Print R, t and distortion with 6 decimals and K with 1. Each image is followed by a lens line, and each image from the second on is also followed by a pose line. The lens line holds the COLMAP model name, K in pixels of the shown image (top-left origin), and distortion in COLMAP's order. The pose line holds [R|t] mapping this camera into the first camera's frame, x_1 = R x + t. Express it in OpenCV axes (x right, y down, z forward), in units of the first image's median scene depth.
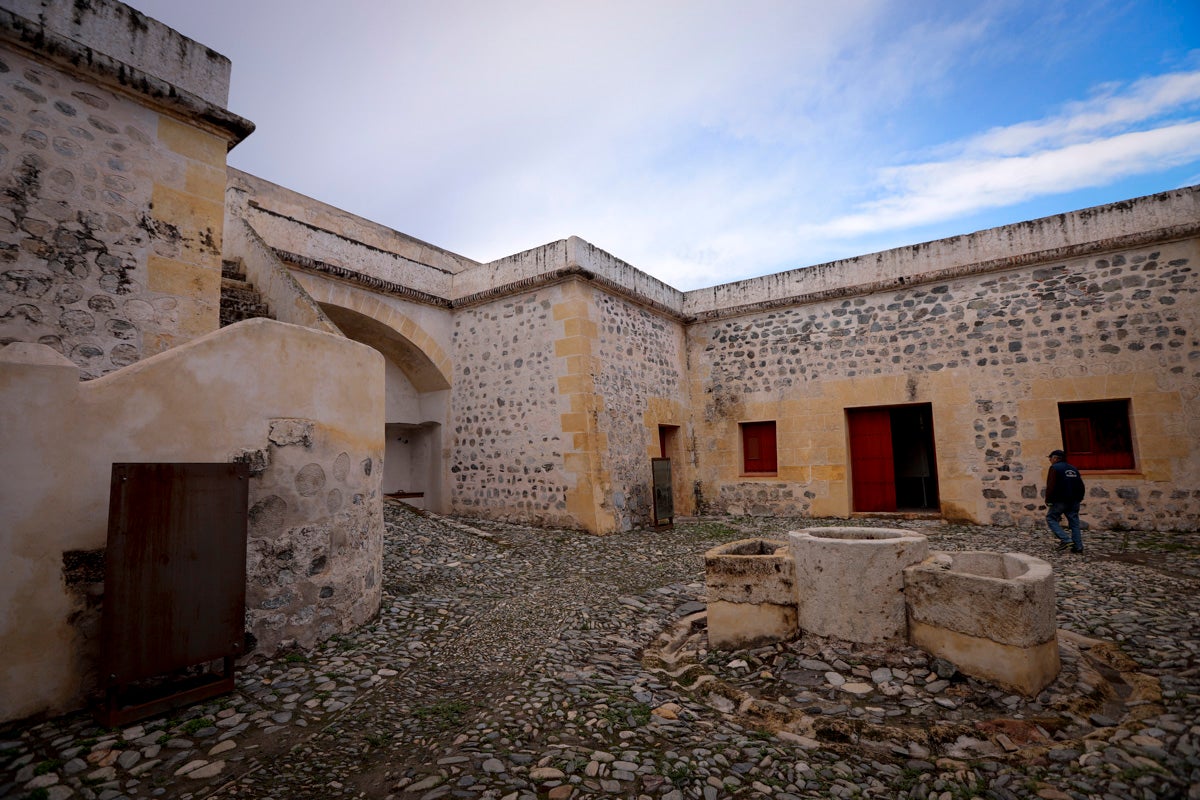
lens RADIAL K [[547.7, 0, 596.9], [0, 547.7, 397.1], [0, 0, 1]] dist [-0.055193, 0.019693]
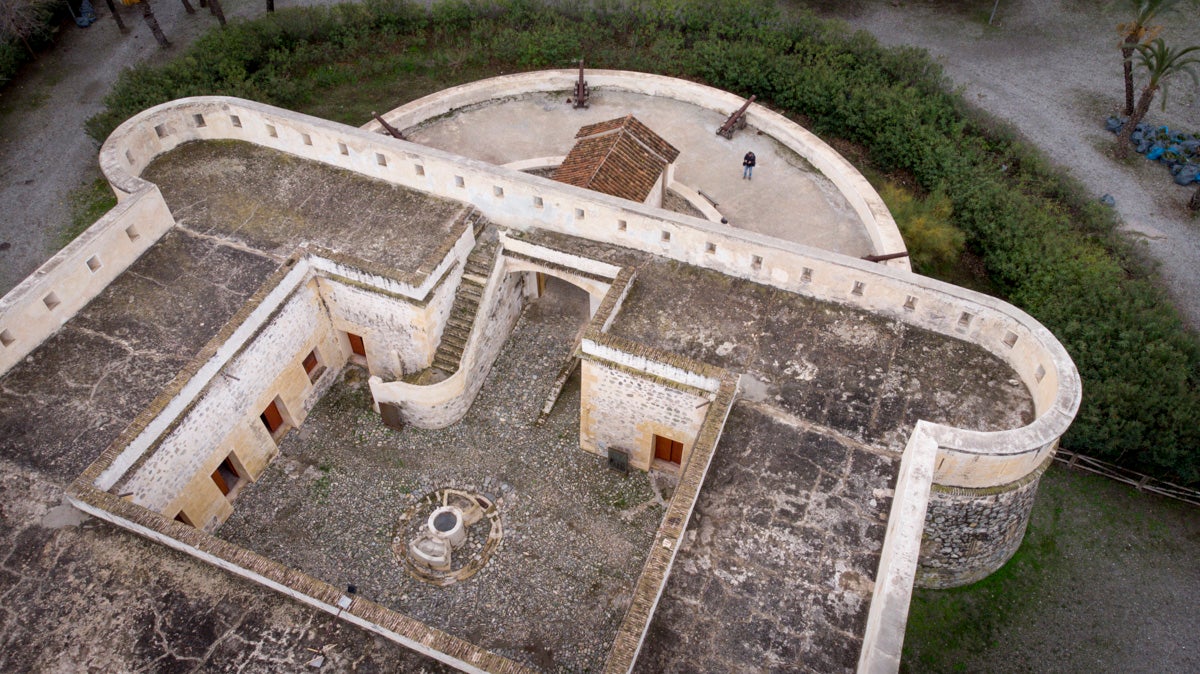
lens RADIAL K [[896.6, 0, 602.6], [0, 896.6, 313.7], [0, 0, 1]] dist [0.045747, 0.001969]
pose [[0.217449, 0.730338, -0.647551, 1.693291], [0.117191, 0.639092, 0.760150, -2.420406], [0.969011, -0.241181, 0.053381, 0.938982]]
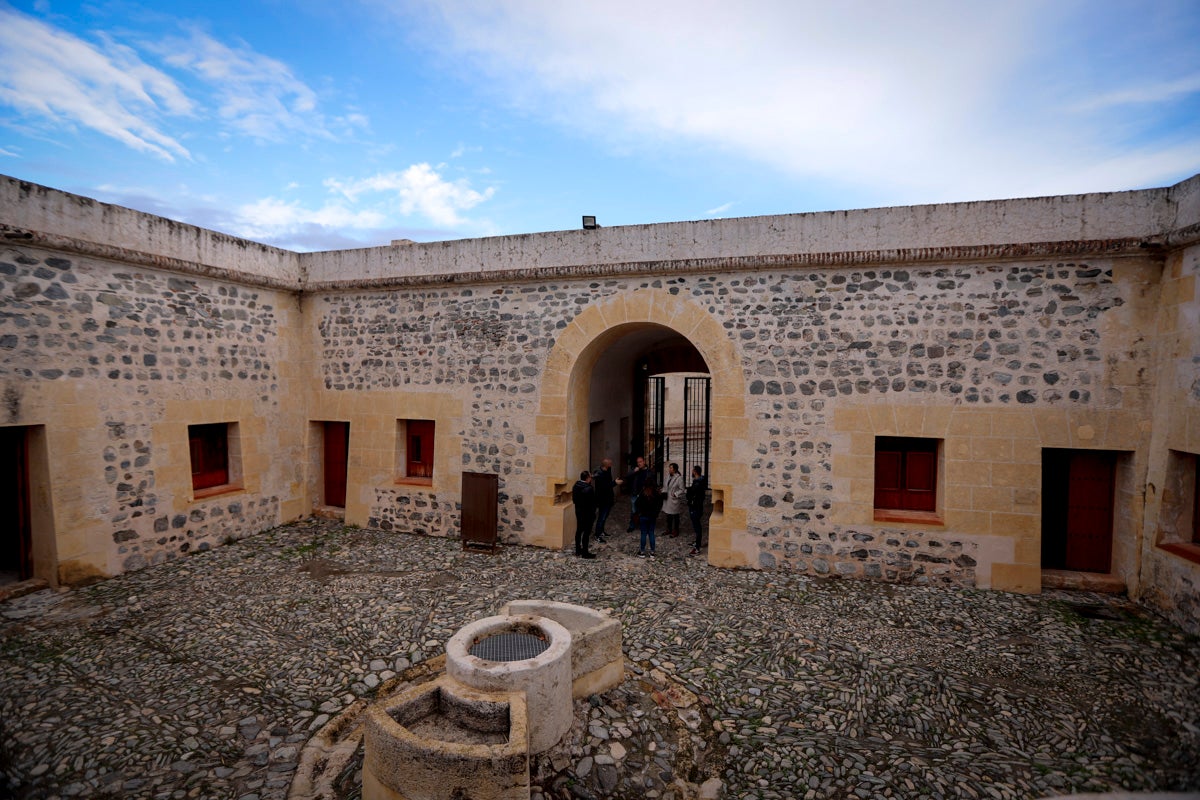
lens RADIAL K [[545.2, 0, 596.4], [0, 545.2, 400.4], [0, 0, 1]] dist [-0.056859, 0.021766]
pose [[-0.303676, -0.015813, 0.952644, -0.249881], [-0.113888, 0.993296, -0.019816, -0.091578], [-0.945944, -0.114513, -0.303441, 0.542227]]
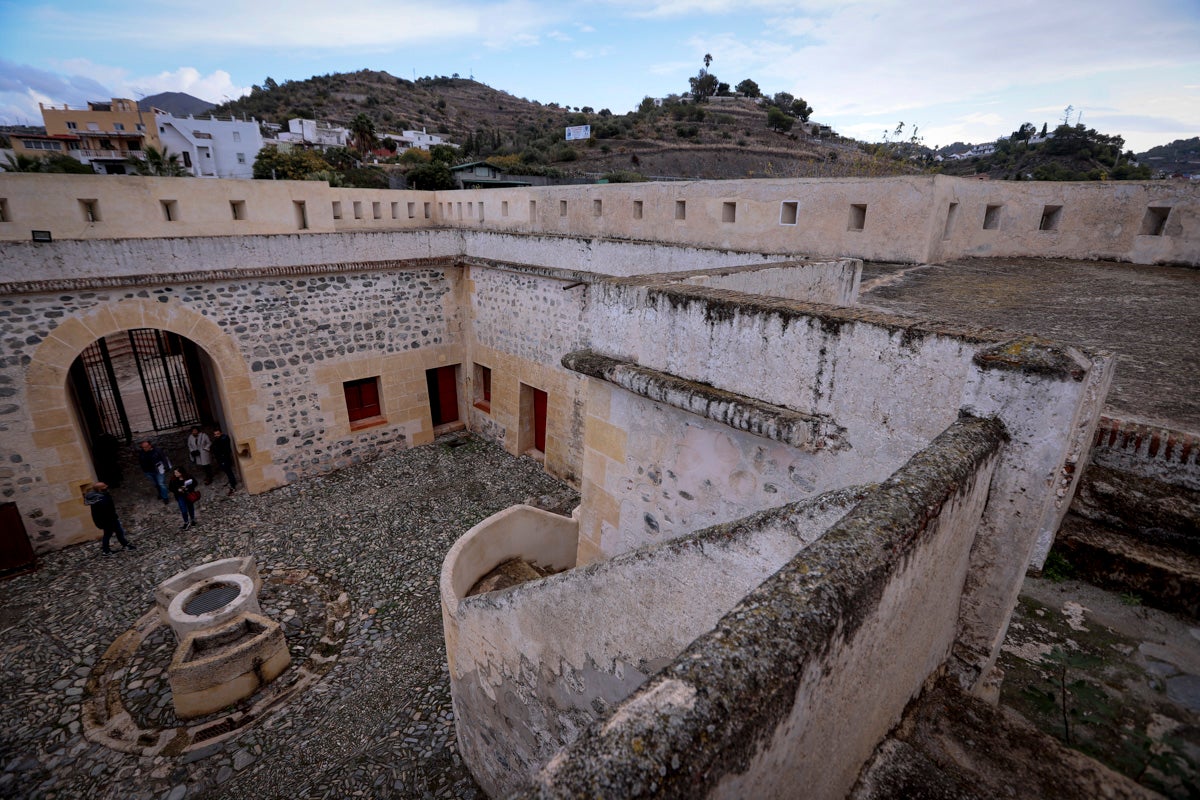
lens RADIAL K [[547.0, 0, 596.2], [0, 547.0, 399.6], [0, 0, 1]] dist [-0.051335, 0.019701]
pose [[-0.976142, -0.061114, 0.208355, -0.481450], [-0.015928, 0.977141, 0.211993, -0.343451], [-0.216548, 0.203617, -0.954802, 1.014899]]
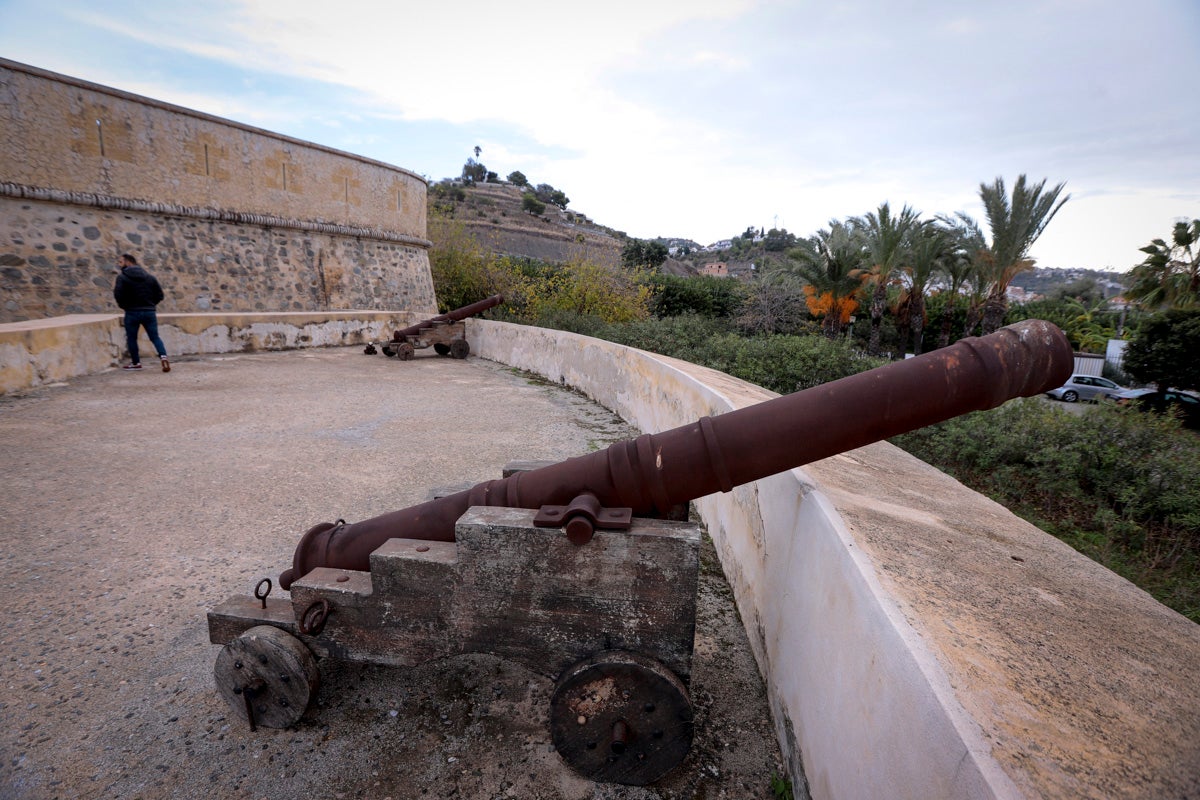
lens RADIAL K [[547.7, 0, 596.9], [0, 547.7, 397.1], [0, 0, 1]] dist [-0.055193, 0.019693]
pose [[-0.994579, -0.002691, -0.103946, -1.777543], [-0.009237, 0.997999, 0.062548, 0.007558], [0.103570, 0.063169, -0.992614, 1.492808]]
